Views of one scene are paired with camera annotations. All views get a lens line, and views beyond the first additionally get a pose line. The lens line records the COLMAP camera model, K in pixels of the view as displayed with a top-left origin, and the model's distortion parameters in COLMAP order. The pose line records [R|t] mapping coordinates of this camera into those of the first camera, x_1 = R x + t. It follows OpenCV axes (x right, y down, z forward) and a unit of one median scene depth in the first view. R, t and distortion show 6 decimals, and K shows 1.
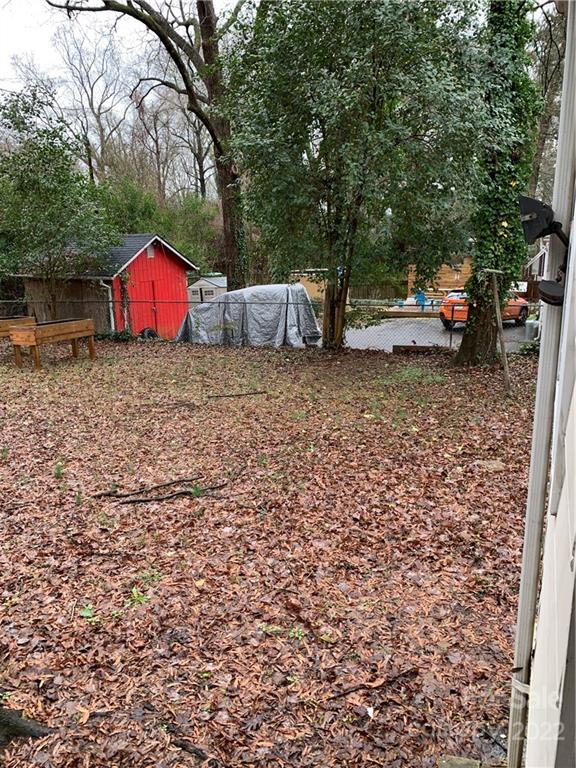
lens RADIAL K [[584.8, 0, 288.5], [0, 584.8, 380.4], [0, 0, 1]] dist [0.053308, -0.051813]
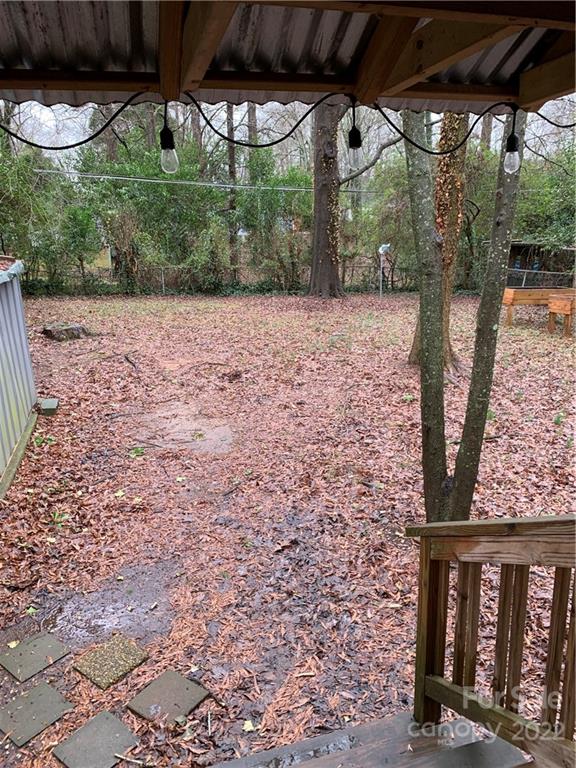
lens RADIAL K [[584.8, 0, 287.7], [0, 584.8, 389.2], [0, 0, 1]] dist [0.053308, -0.051813]
pose [[0.645182, 0.205697, -0.735819, 0.082920], [-0.164218, 0.977902, 0.129381, 0.027184], [0.746172, 0.037360, 0.664704, -0.129185]]
